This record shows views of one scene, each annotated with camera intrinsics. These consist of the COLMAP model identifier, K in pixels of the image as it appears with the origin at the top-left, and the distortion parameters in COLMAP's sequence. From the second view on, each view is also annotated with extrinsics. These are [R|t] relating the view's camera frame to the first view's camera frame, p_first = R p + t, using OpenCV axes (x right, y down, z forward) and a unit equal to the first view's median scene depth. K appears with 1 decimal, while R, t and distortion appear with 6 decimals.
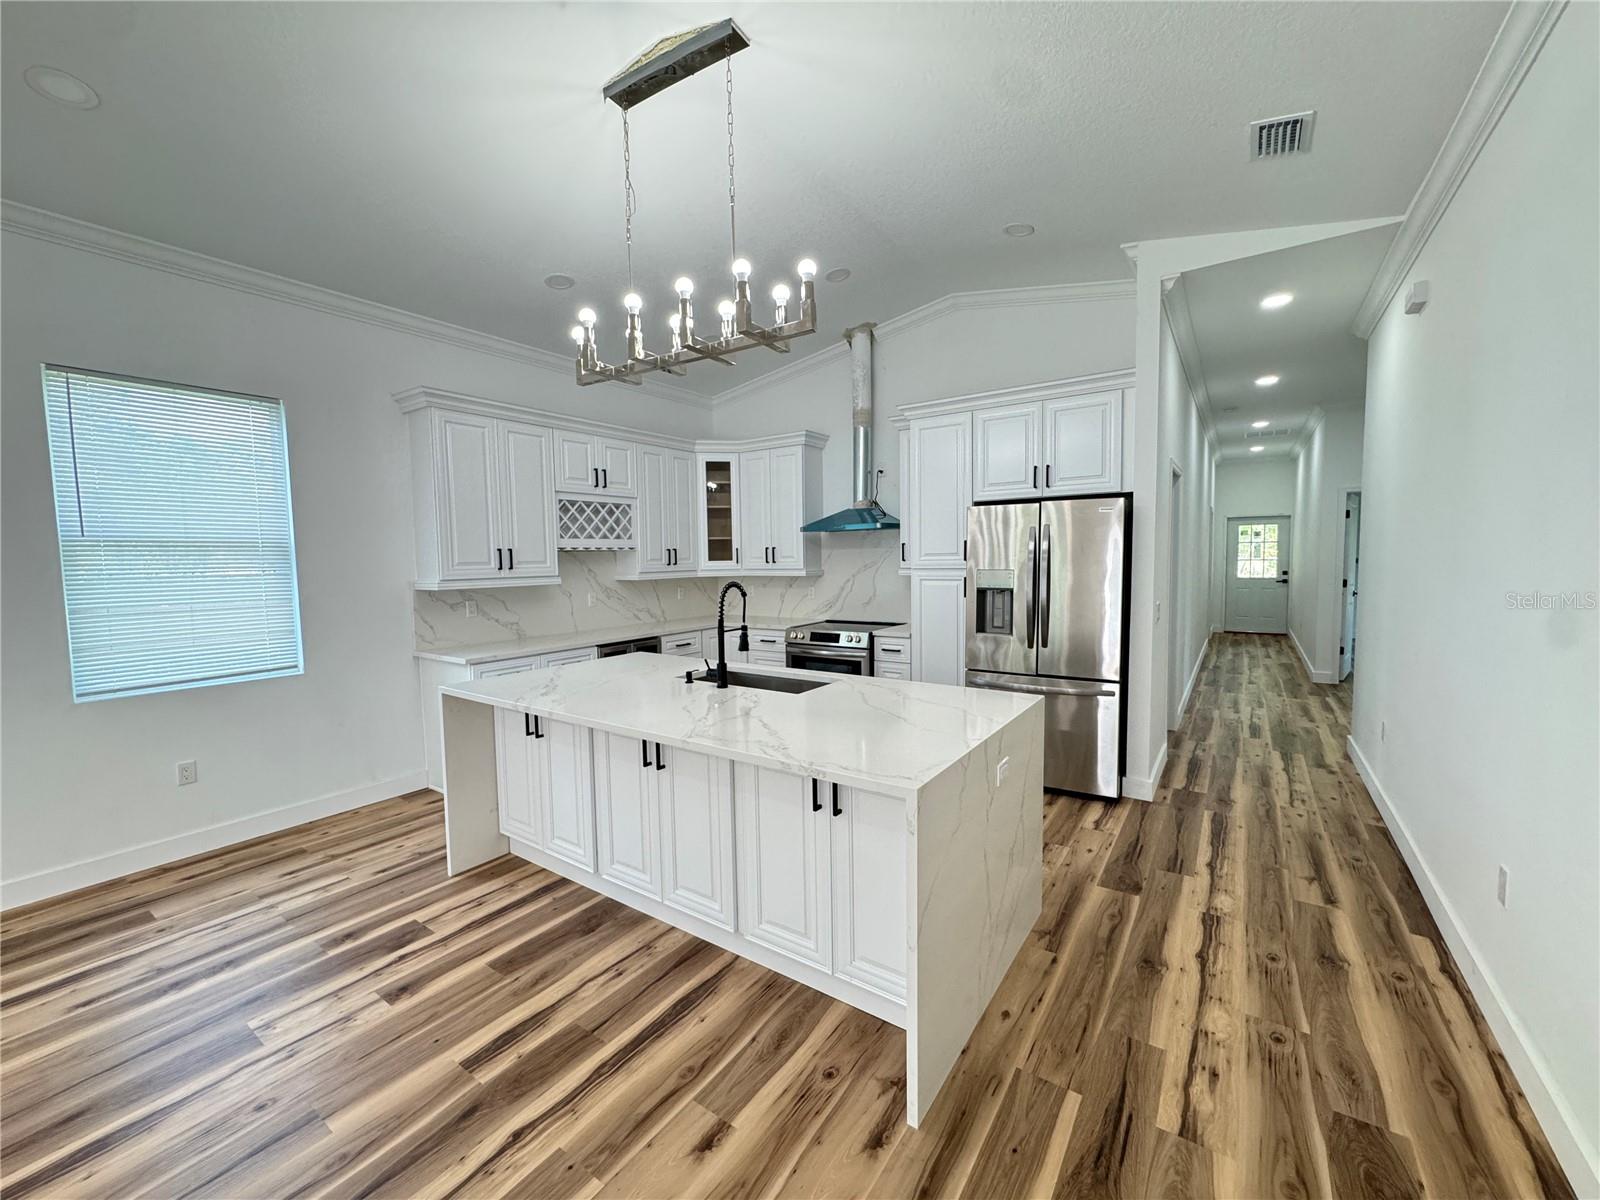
lens RADIAL K [[637.3, 0, 800.0], [0, 637.3, 600.0], [0, 0, 1]] dist [-0.004521, -0.000064]
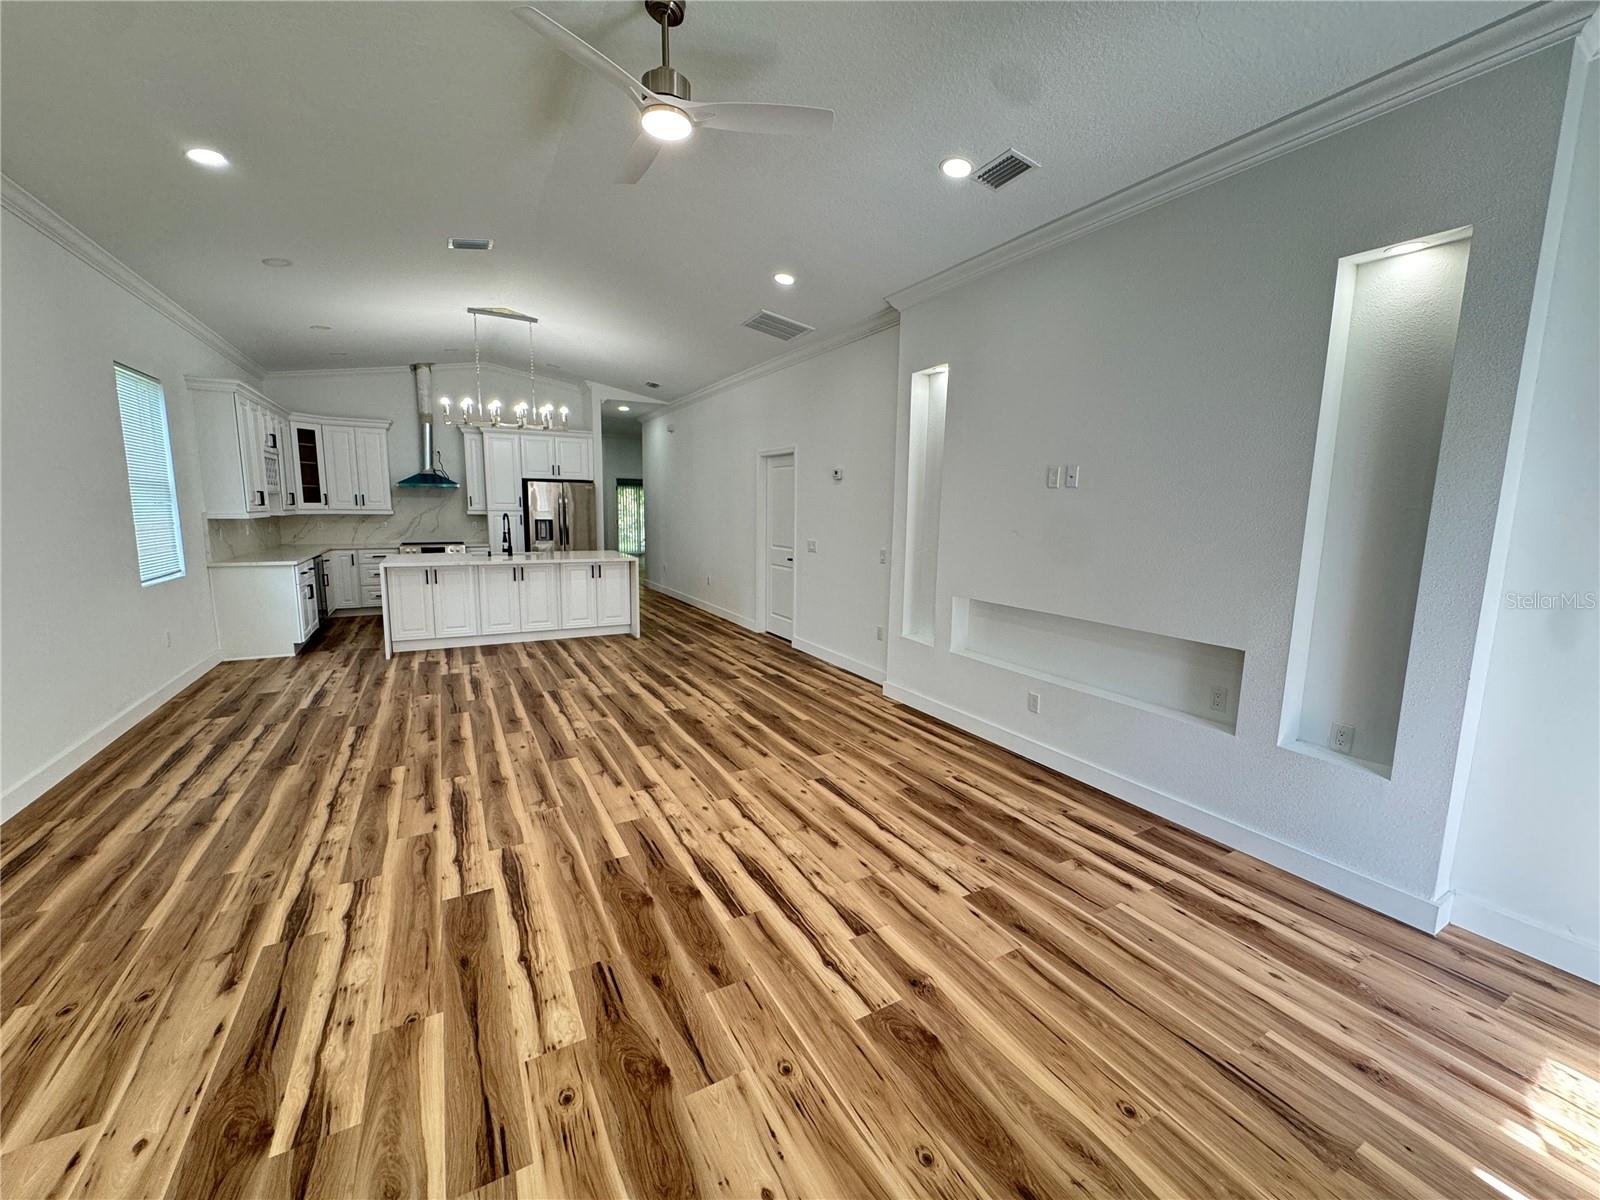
lens RADIAL K [[676.2, 0, 814.8], [0, 676.2, 601.5], [0, 0, 1]] dist [0.003118, 0.000259]
pose [[0.441581, -0.099522, 0.891685, -1.915240], [0.038756, 0.995017, 0.091862, 0.114156], [-0.896384, -0.006007, 0.443238, -1.217761]]
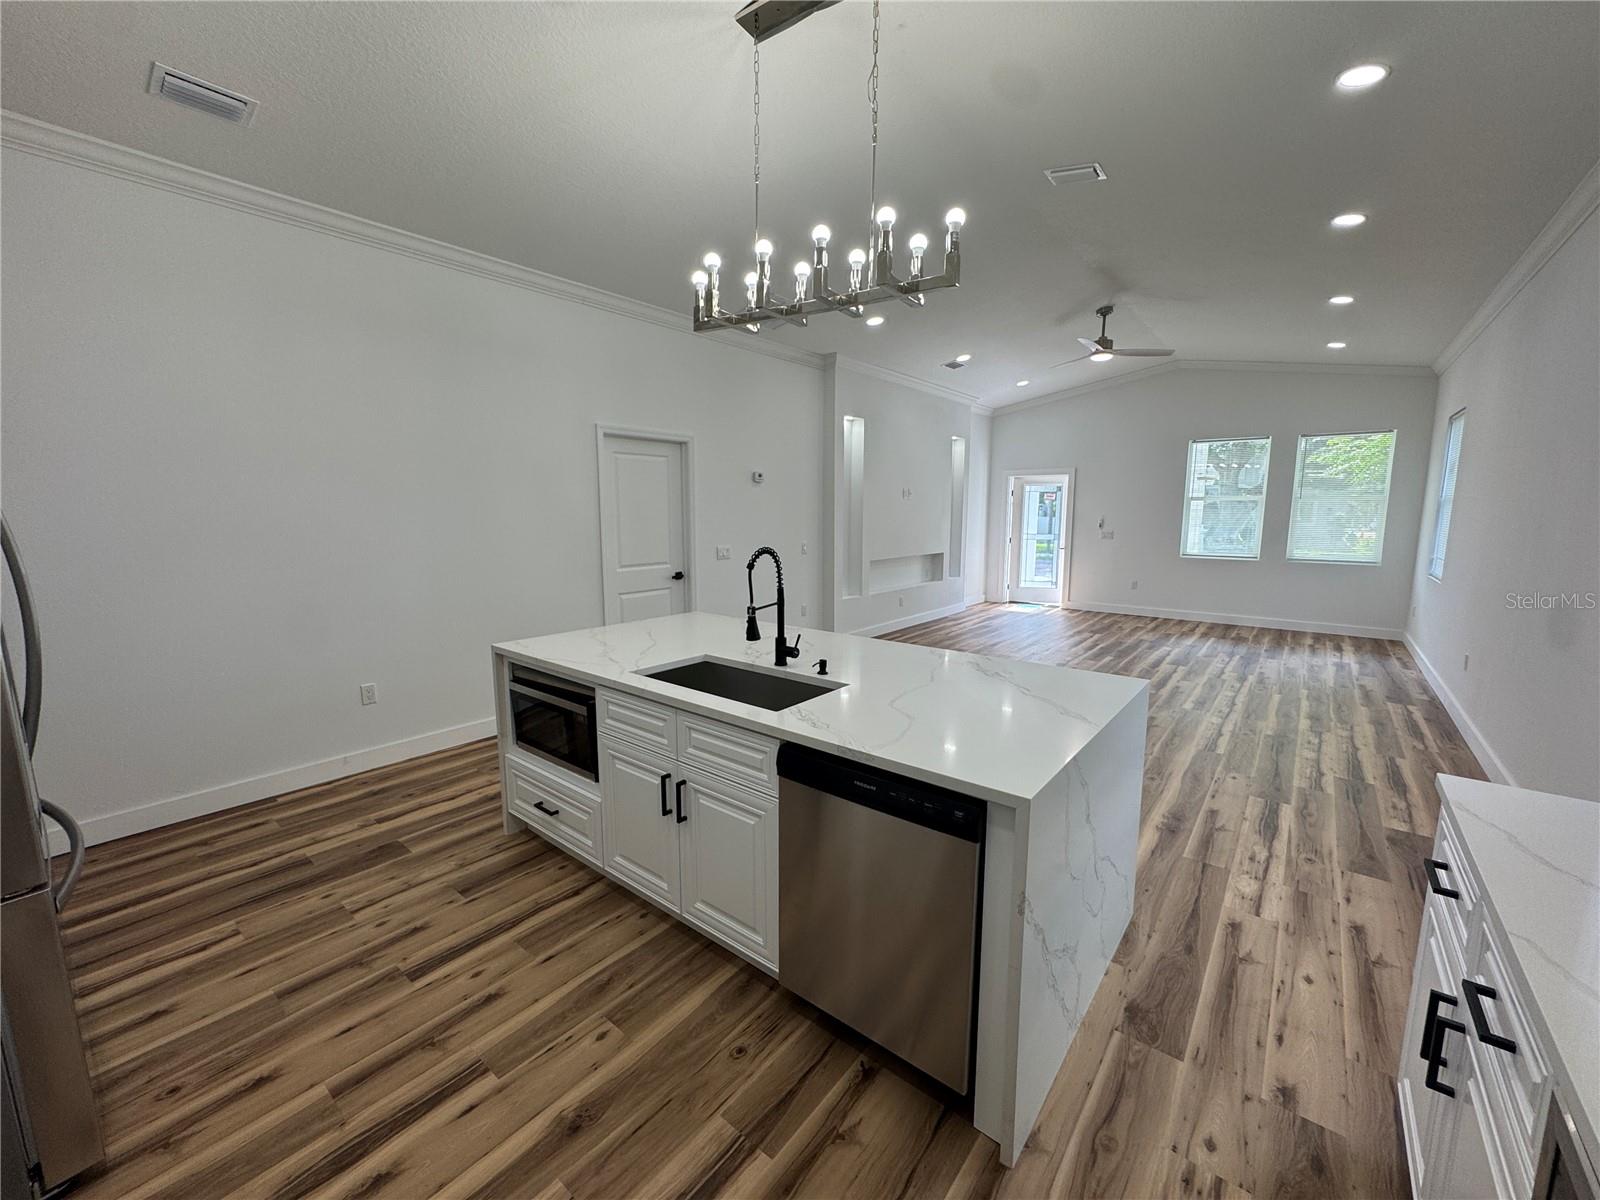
lens RADIAL K [[637.3, 0, 800.0], [0, 637.3, 600.0], [0, 0, 1]] dist [-0.004521, -0.000064]
pose [[-0.997721, 0.006989, 0.067105, -0.202956], [0.020904, 0.977696, 0.208981, -0.129250], [-0.064147, 0.209908, -0.975615, 1.773529]]
